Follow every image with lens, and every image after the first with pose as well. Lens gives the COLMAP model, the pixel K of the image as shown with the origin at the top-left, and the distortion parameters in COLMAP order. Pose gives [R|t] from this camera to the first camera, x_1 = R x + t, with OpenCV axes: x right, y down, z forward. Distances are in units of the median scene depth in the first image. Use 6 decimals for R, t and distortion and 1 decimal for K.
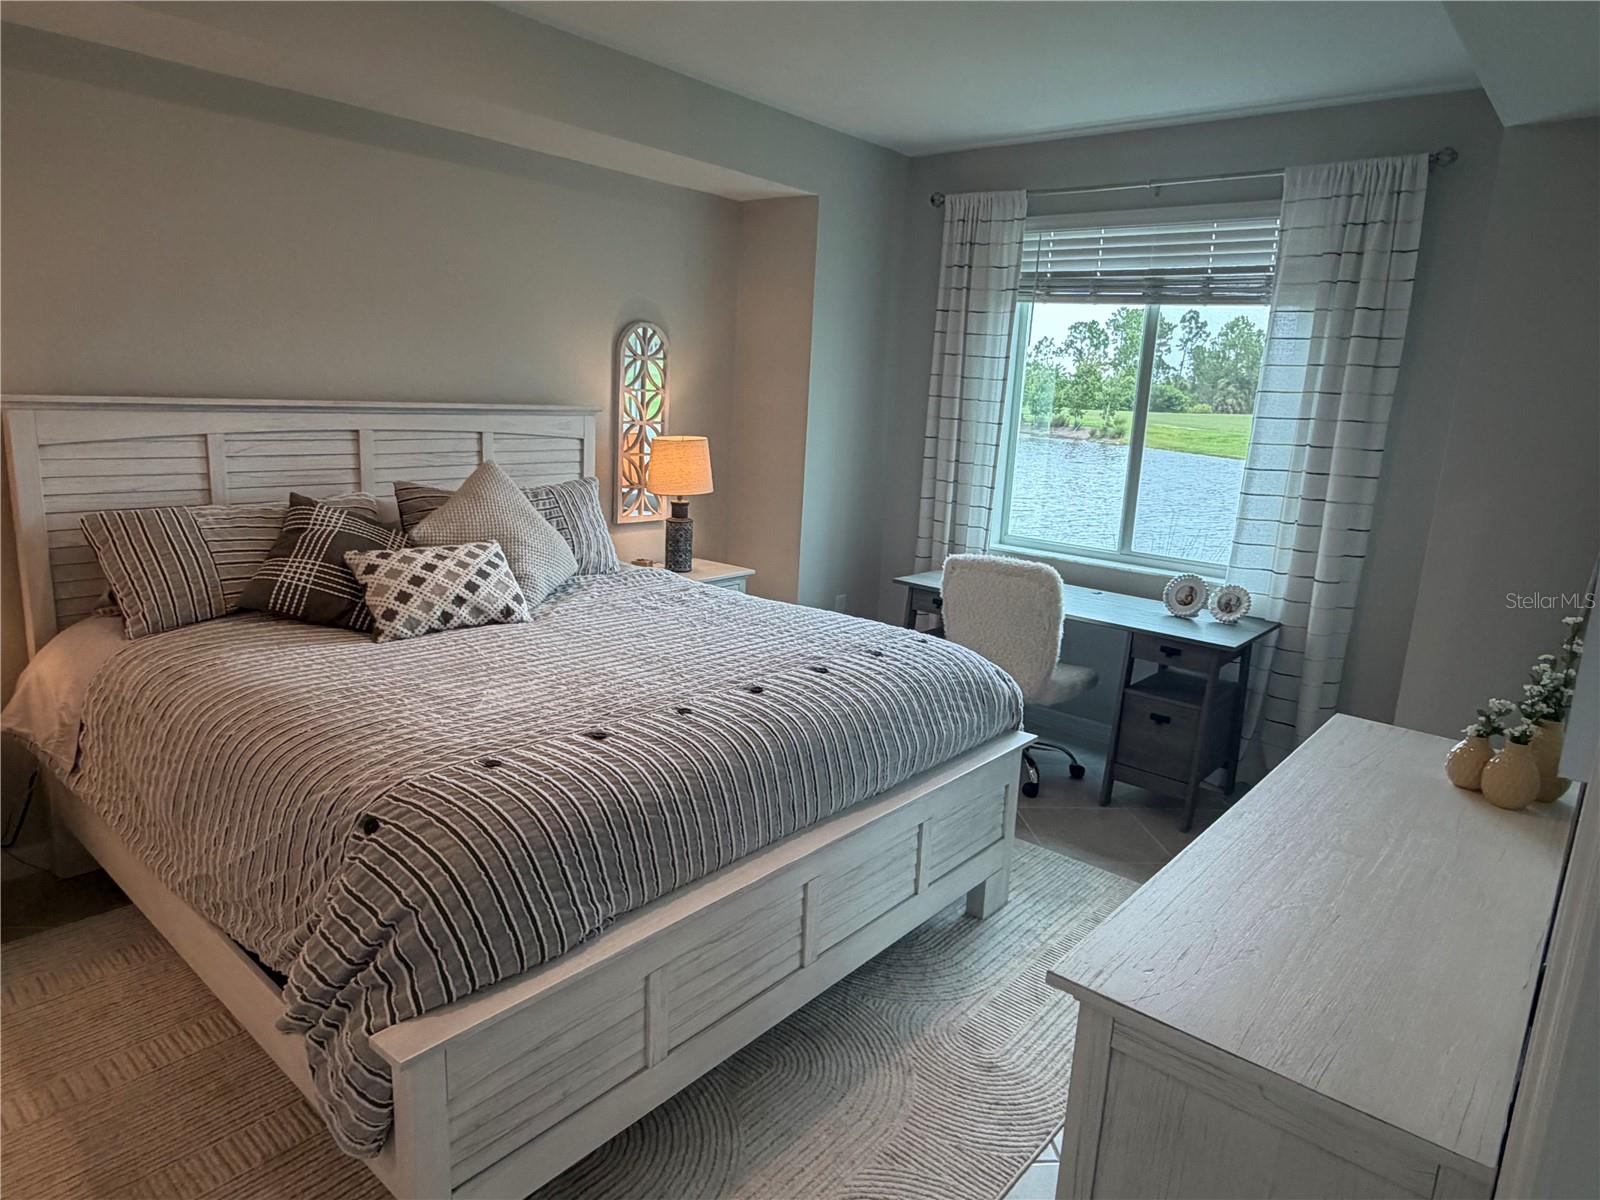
lens RADIAL K [[1012.9, 0, 793.9], [0, 1012.9, 597.0], [0, 0, 1]] dist [0.001761, 0.001037]
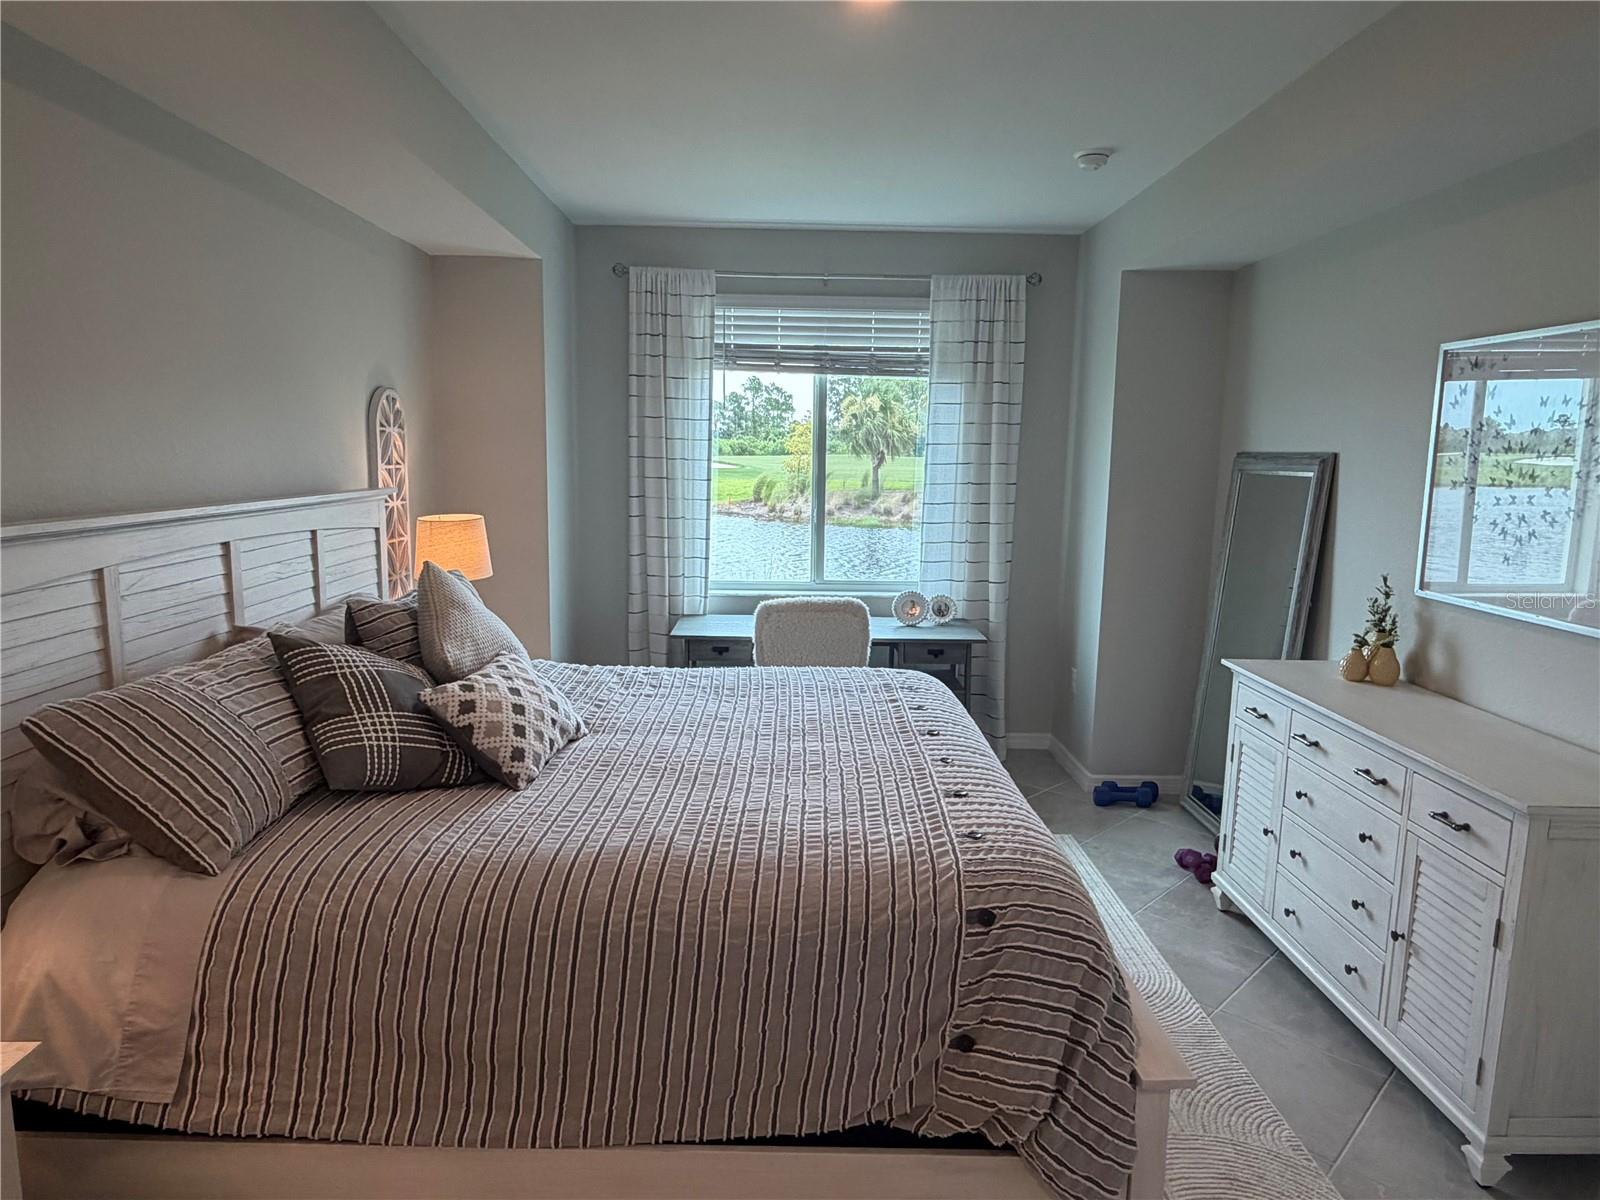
lens RADIAL K [[1012.9, 0, 793.9], [0, 1012.9, 597.0], [0, 0, 1]] dist [0.001761, 0.001037]
pose [[0.746659, -0.135084, 0.651347, -0.565965], [0.160267, 0.986851, 0.020945, -0.068396], [-0.645612, 0.088751, 0.758491, 0.158025]]
